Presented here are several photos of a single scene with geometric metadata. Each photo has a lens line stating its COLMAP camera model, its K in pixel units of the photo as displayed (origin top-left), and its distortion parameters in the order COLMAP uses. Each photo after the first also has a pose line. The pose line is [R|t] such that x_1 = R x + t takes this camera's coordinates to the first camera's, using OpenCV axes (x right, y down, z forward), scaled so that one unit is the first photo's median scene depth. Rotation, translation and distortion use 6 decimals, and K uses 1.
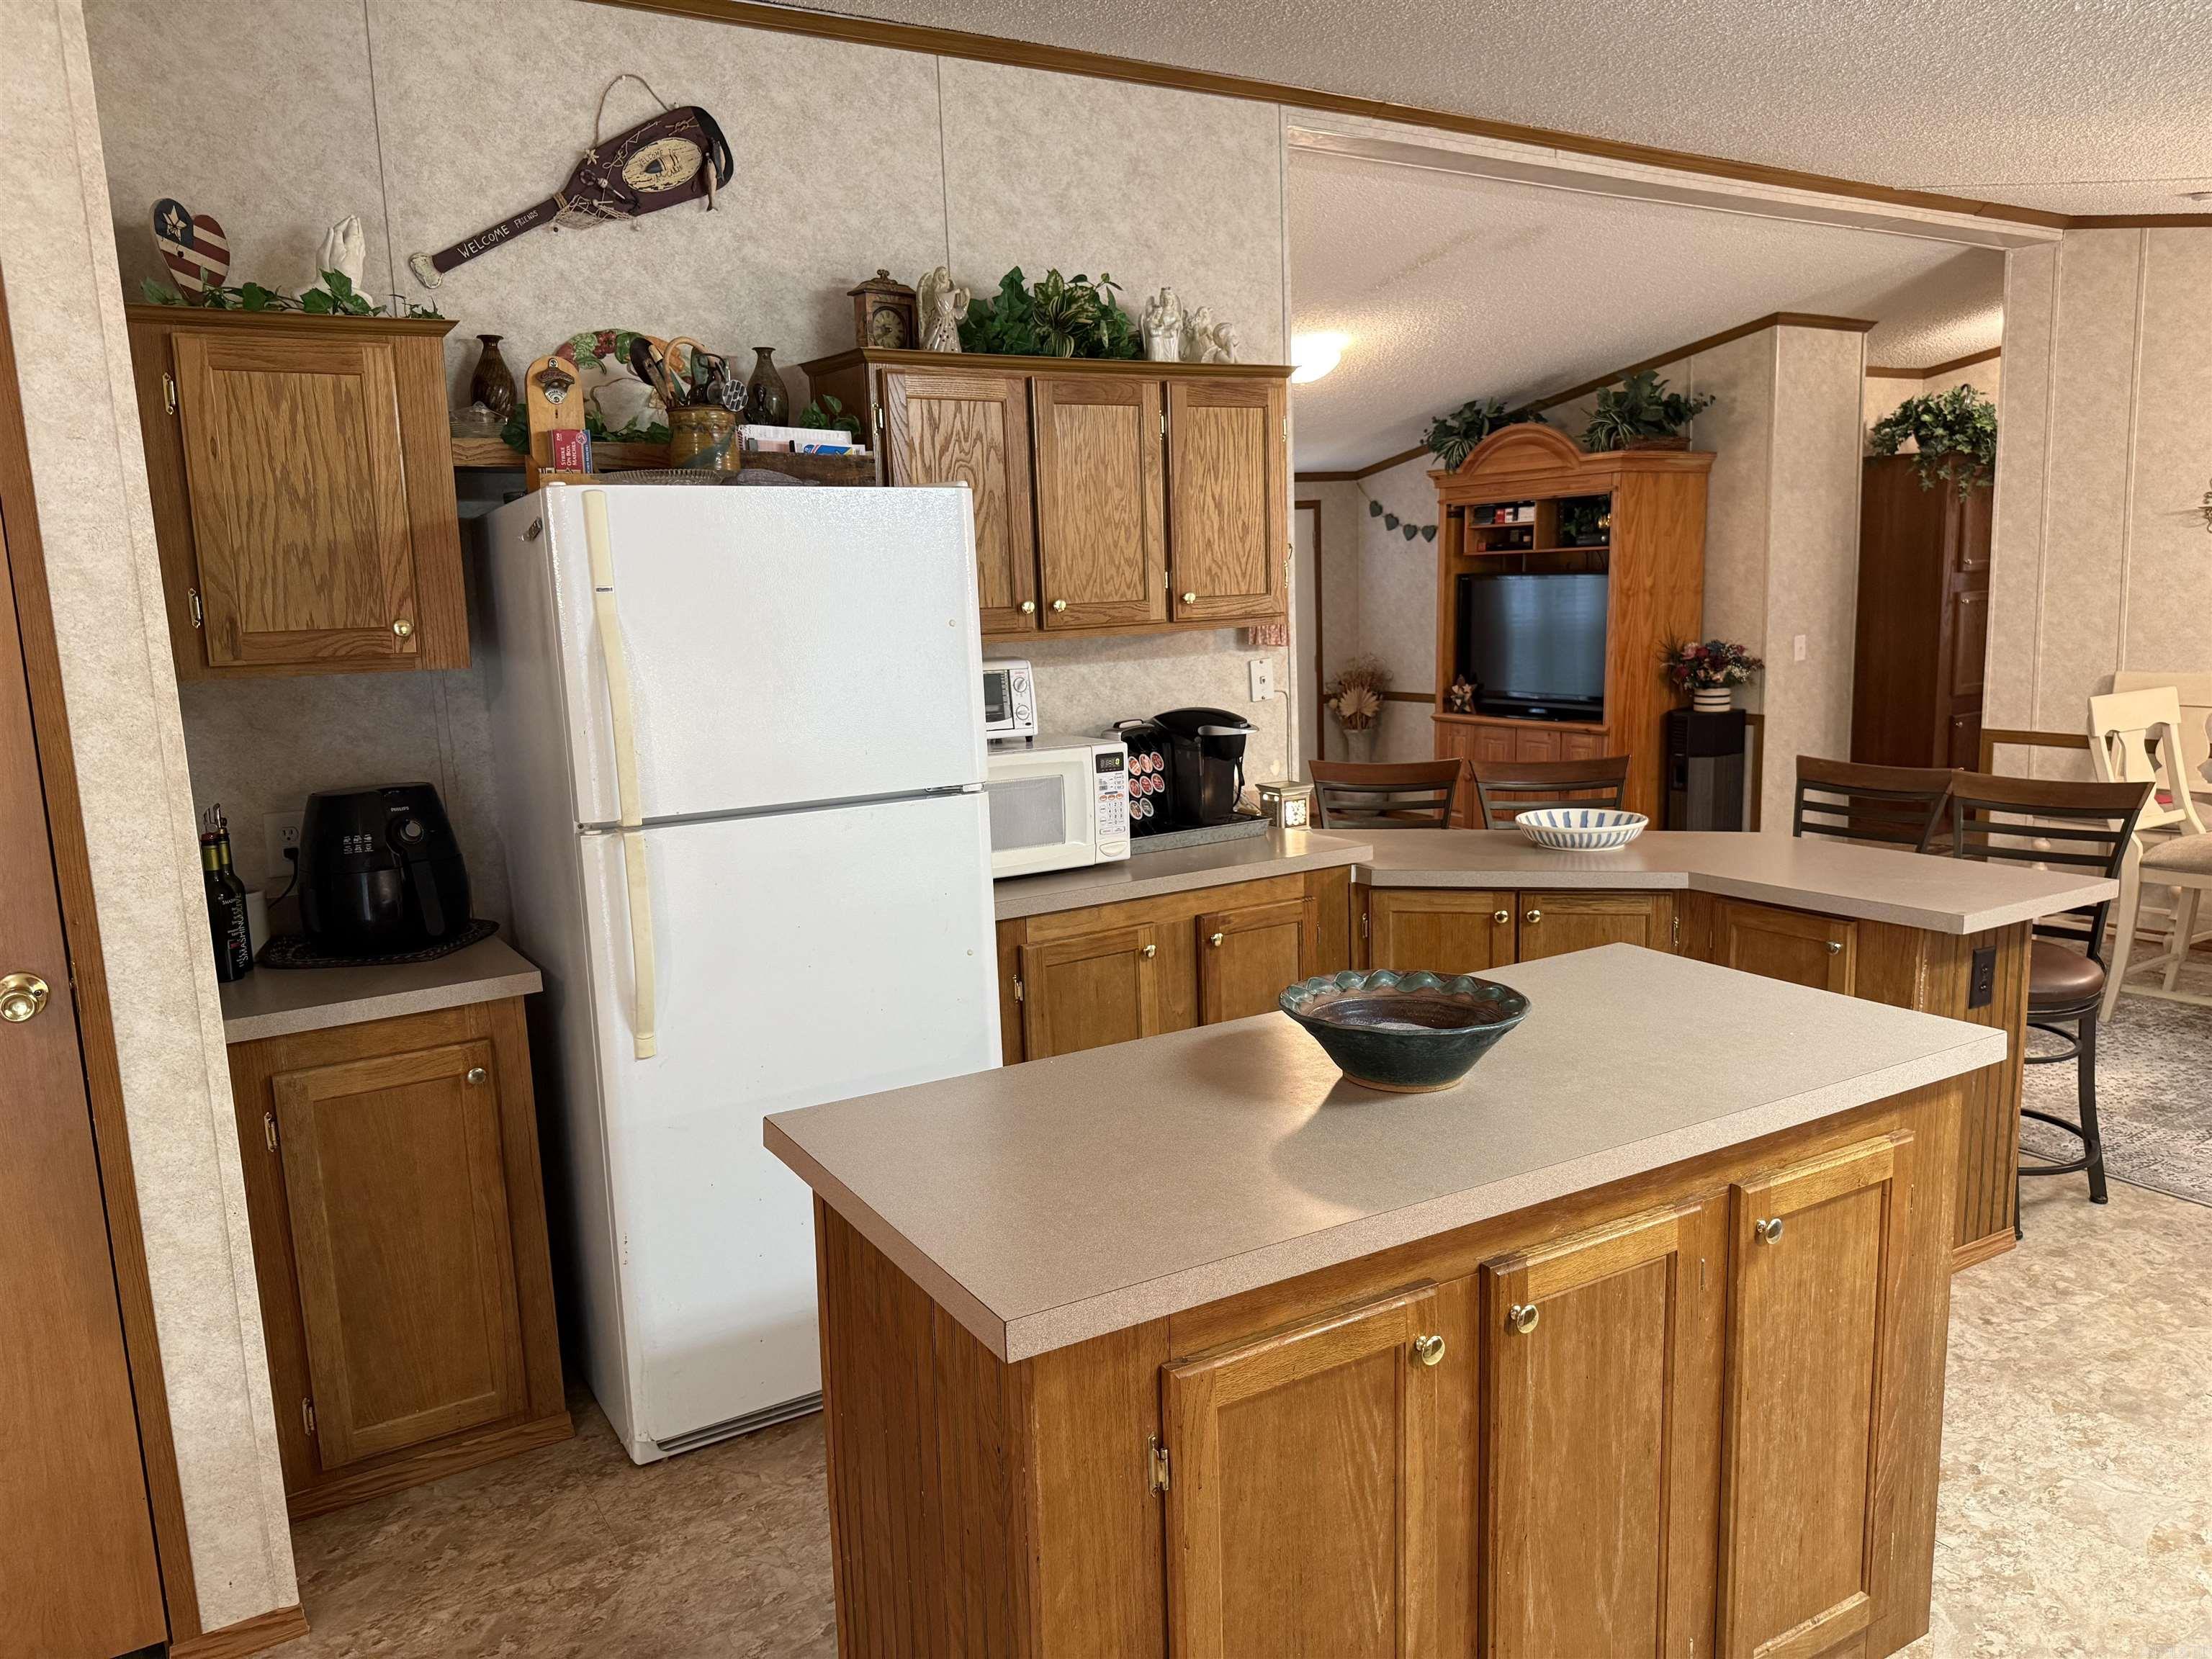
lens RADIAL K [[1528.5, 0, 1106.0], [0, 1528.5, 829.5], [0, 0, 1]] dist [-0.004740, -0.004646]
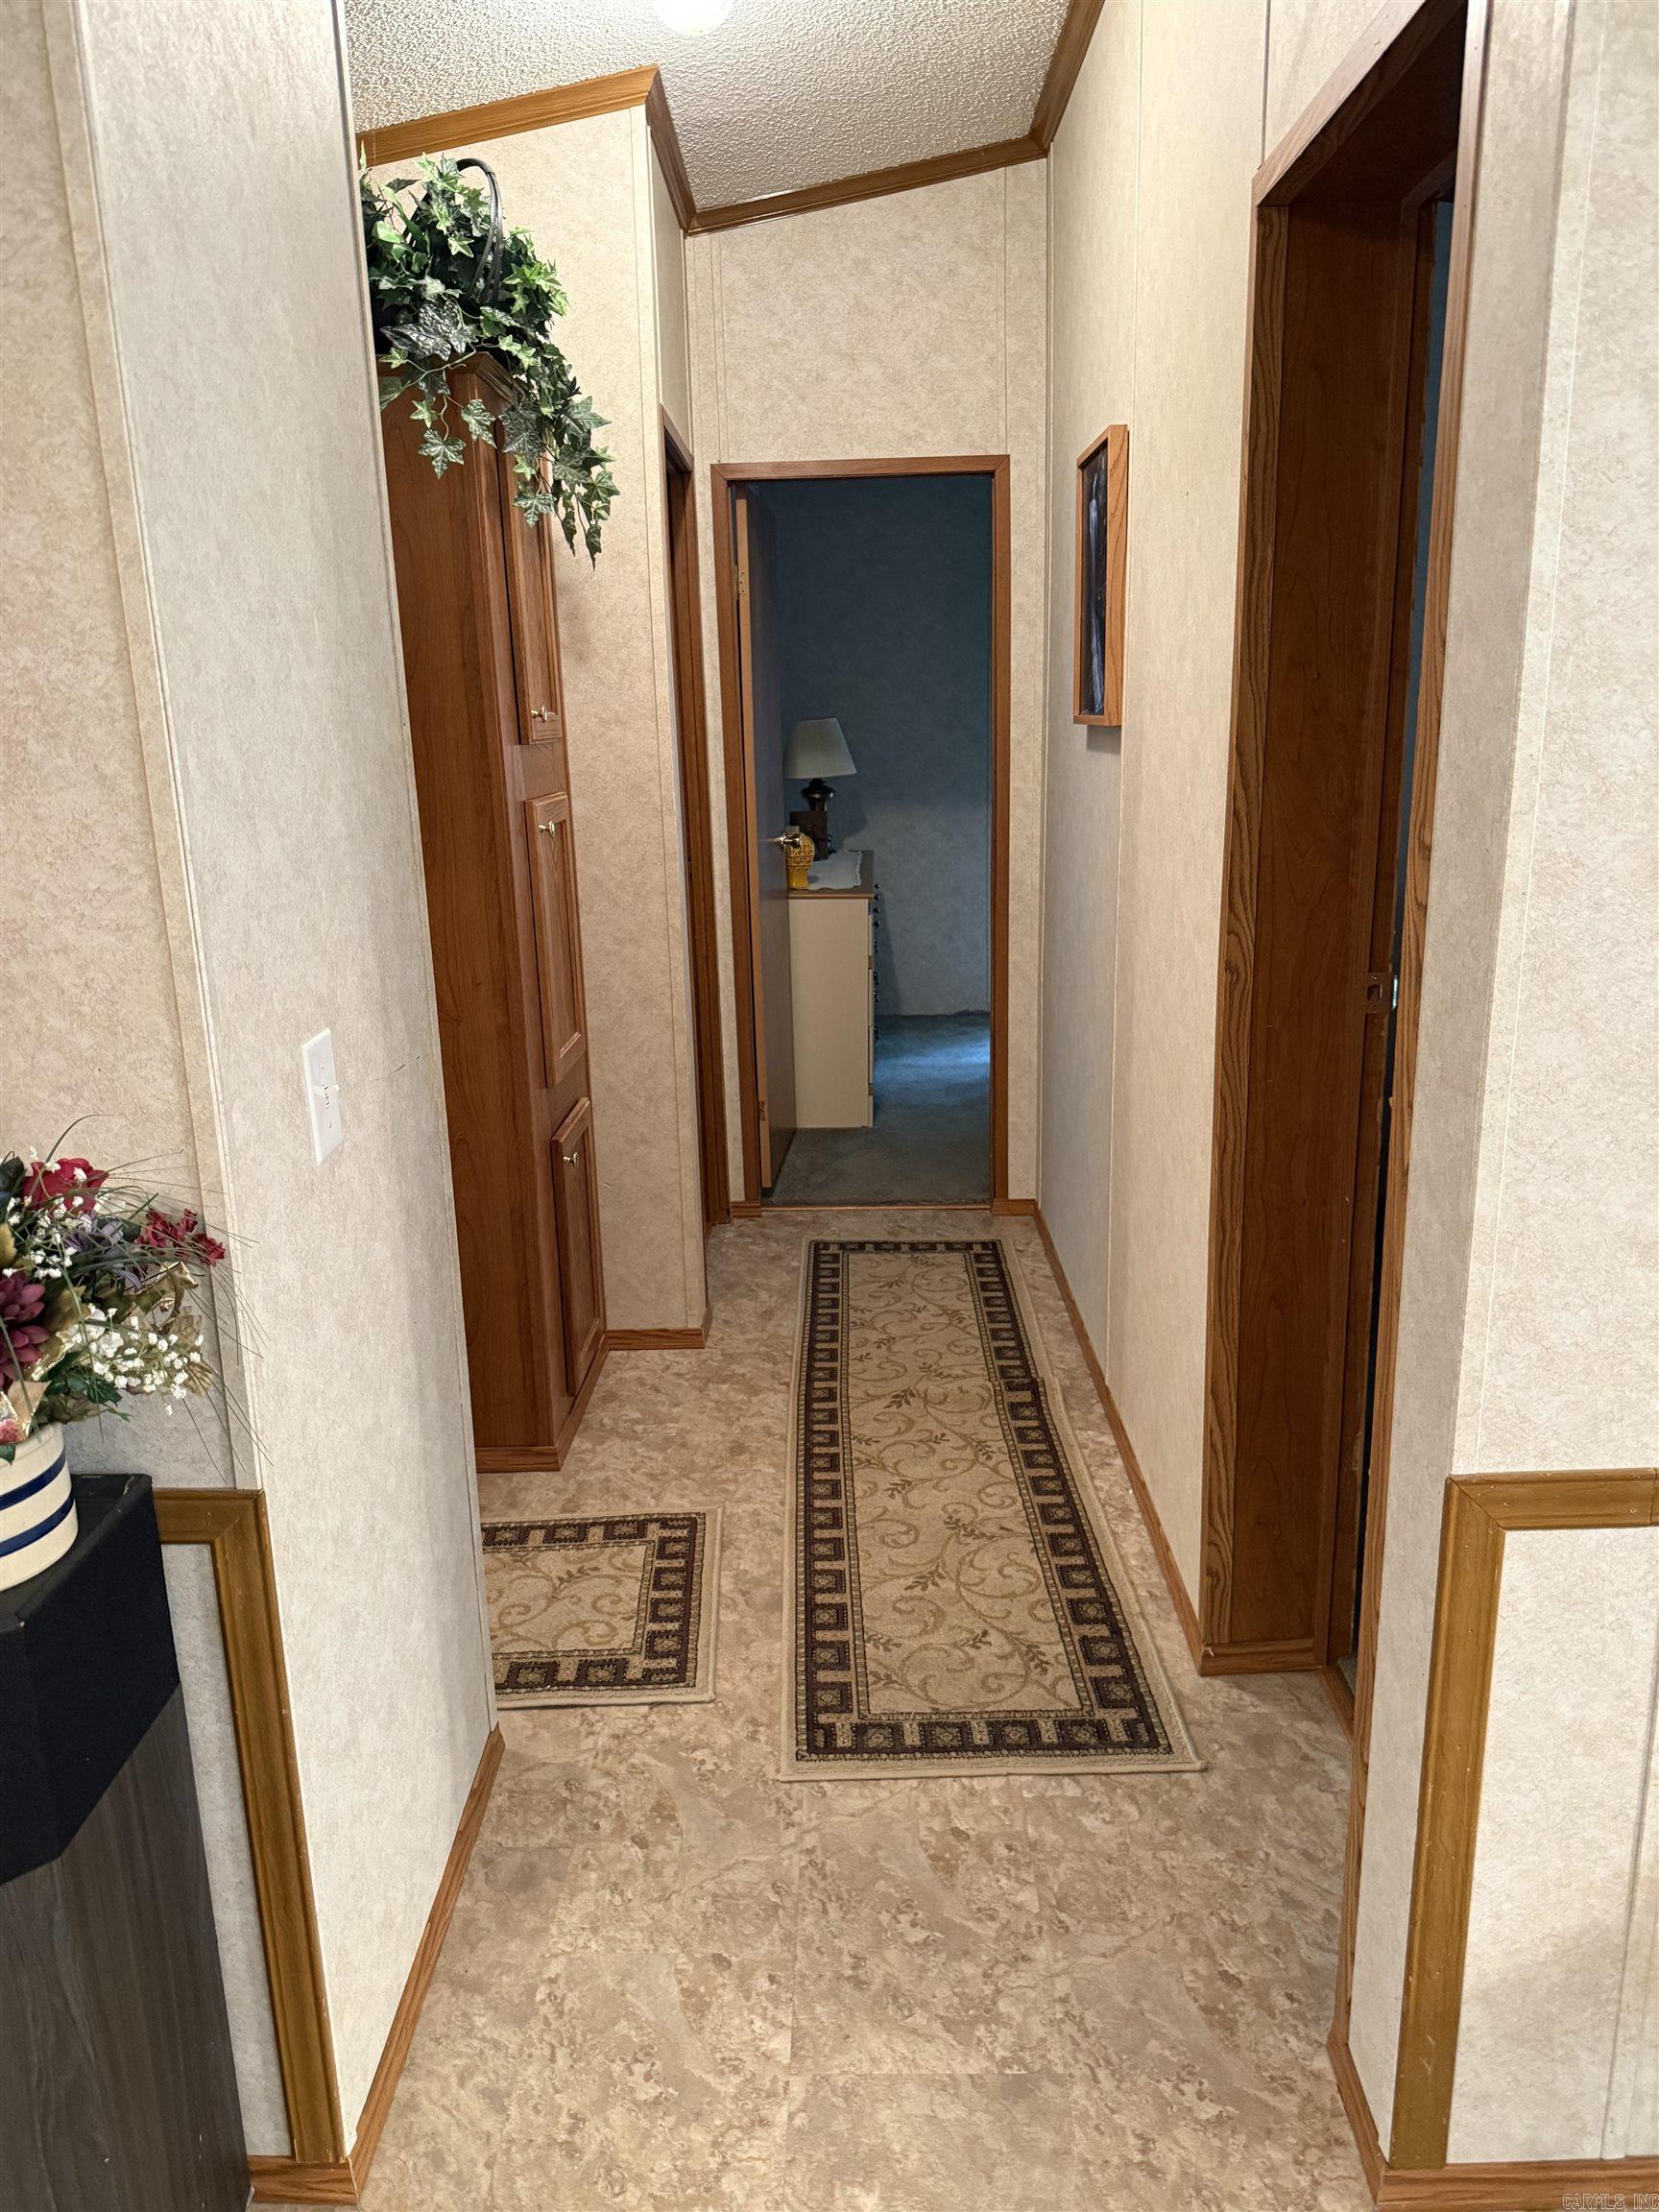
lens RADIAL K [[1578.8, 0, 829.5], [0, 1578.8, 1106.0], [0, 0, 1]] dist [0.063376, -0.076499]
pose [[0.538271, -0.180848, 0.823139, 0.315615], [0.148048, 0.981807, 0.118895, -0.133745], [-0.829666, 0.057867, 0.555253, 0.828089]]
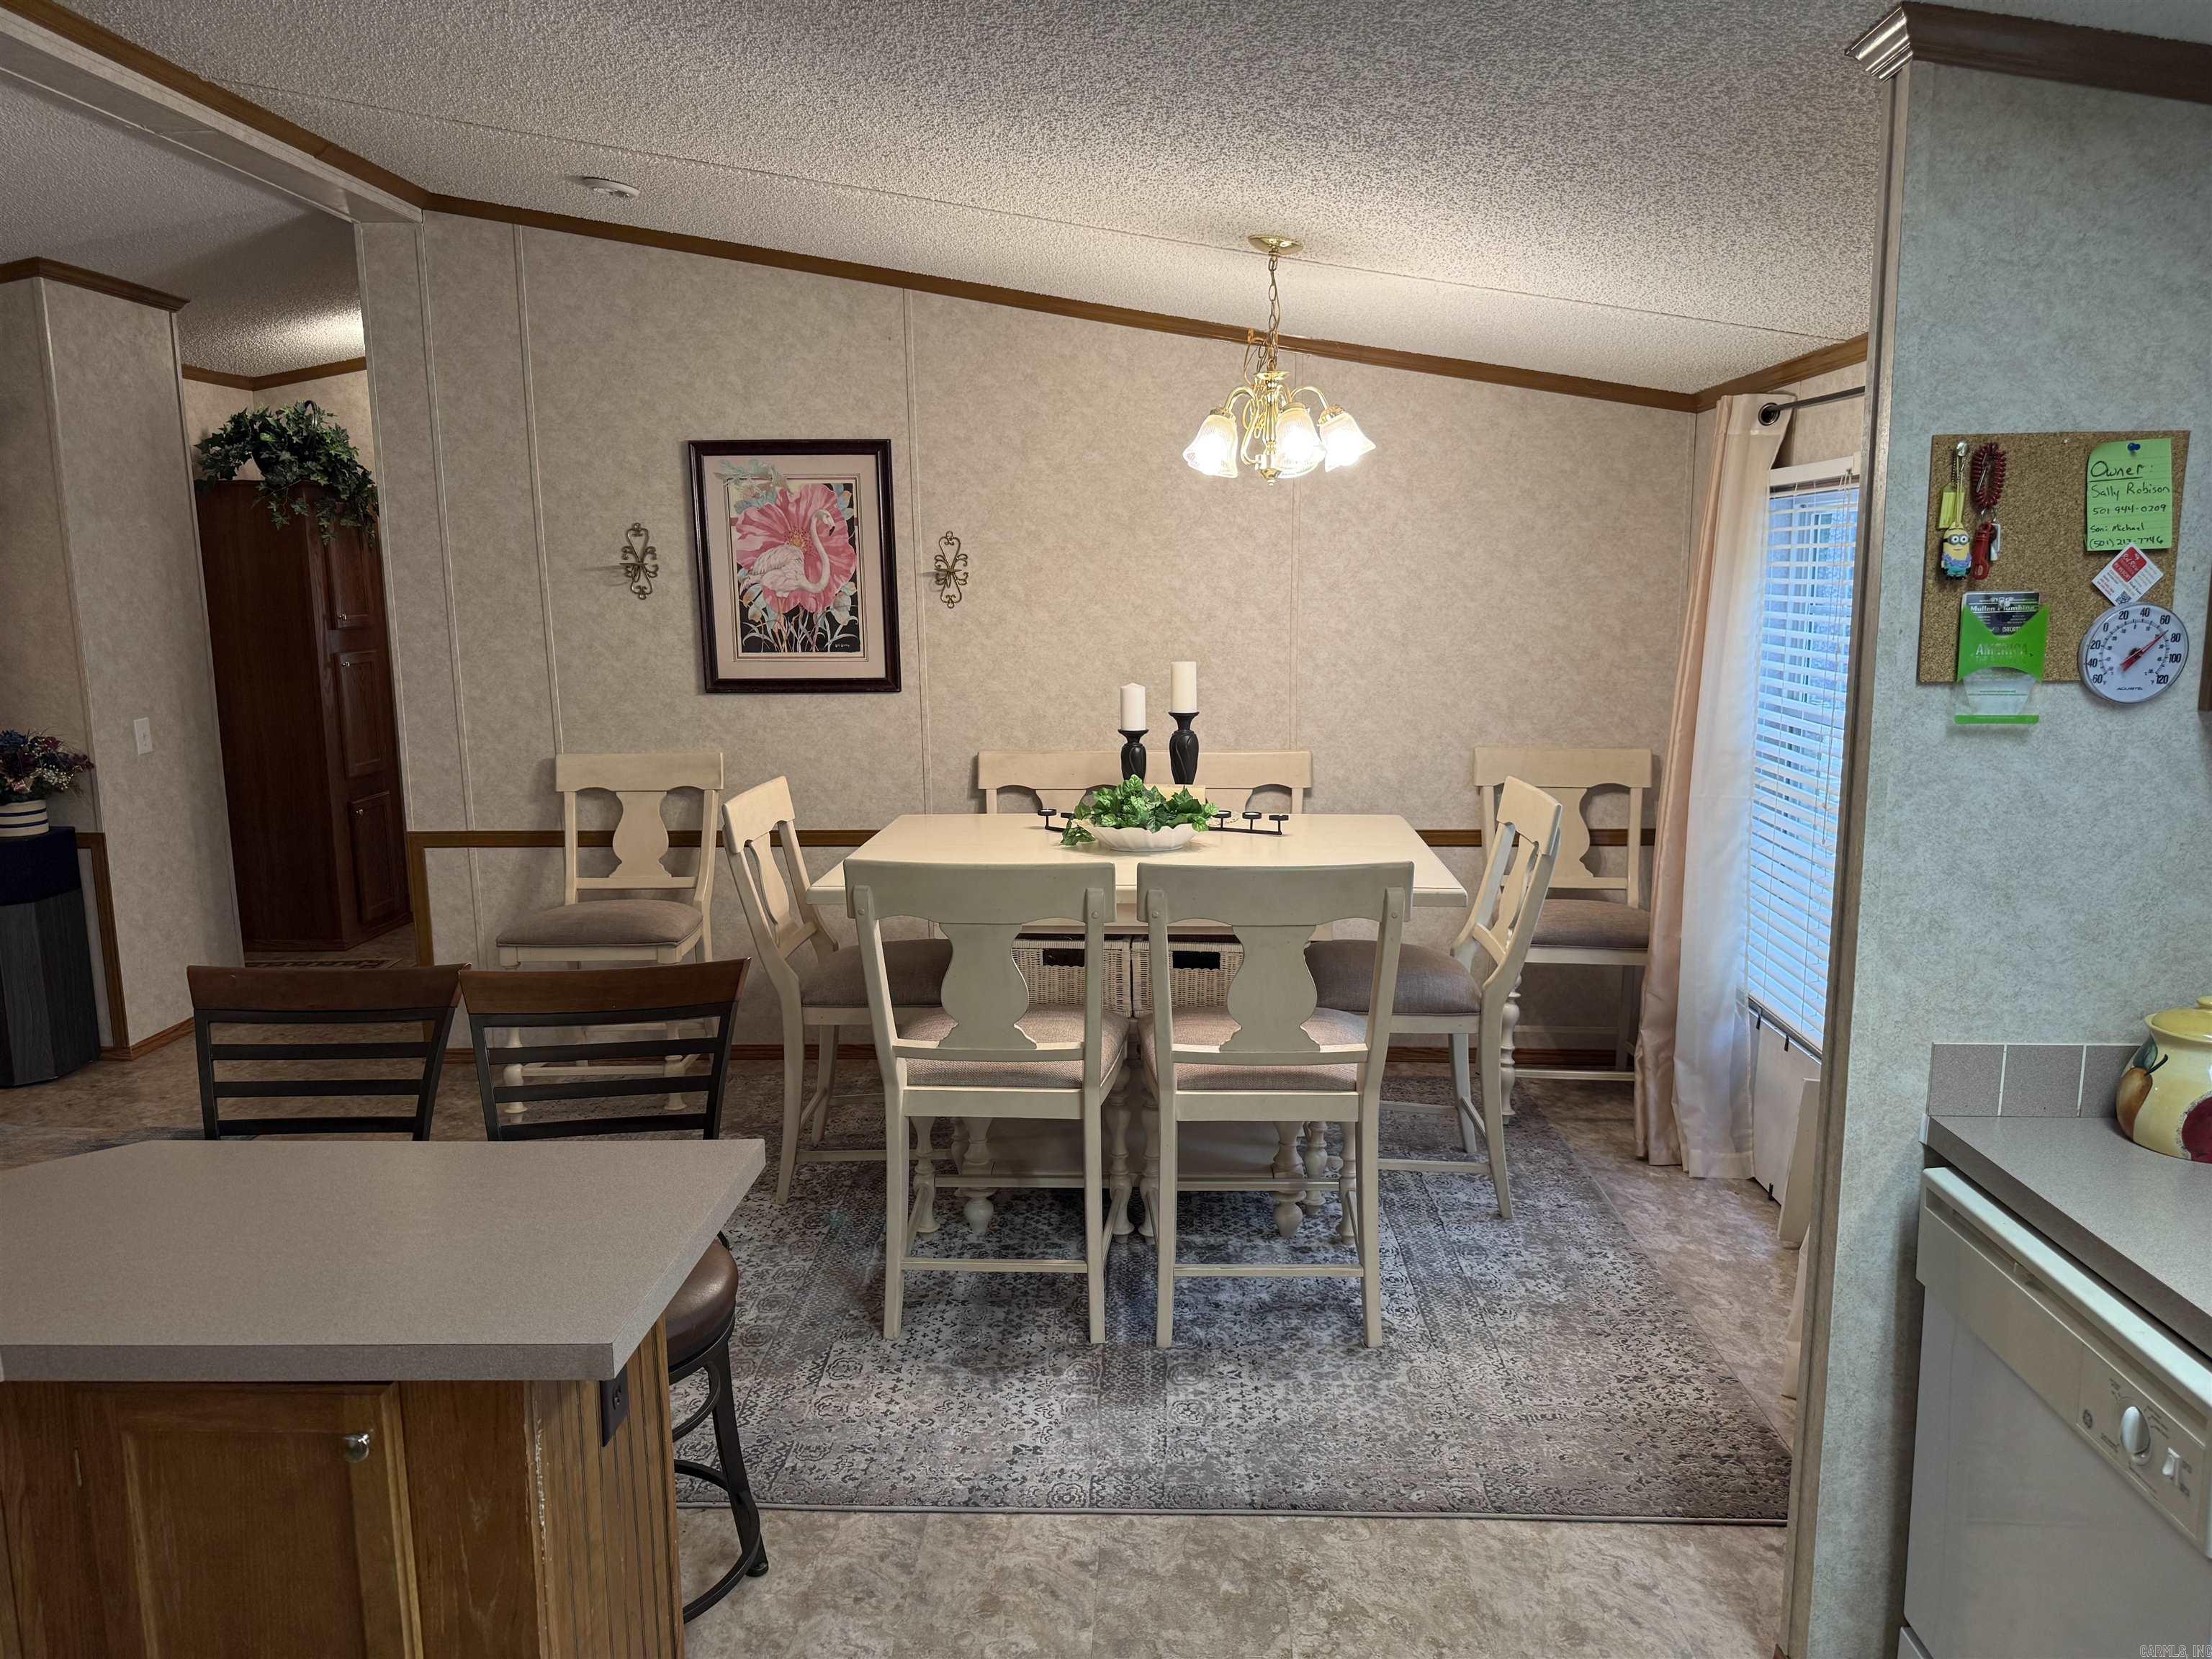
lens RADIAL K [[1574.4, 0, 1106.0], [0, 1574.4, 829.5], [0, 0, 1]] dist [0.001508, -0.001809]
pose [[0.556965, -0.103196, 0.824100, 0.089476], [0.129358, 0.990920, 0.036659, -0.043389], [-0.820400, 0.086187, 0.565257, 0.208362]]
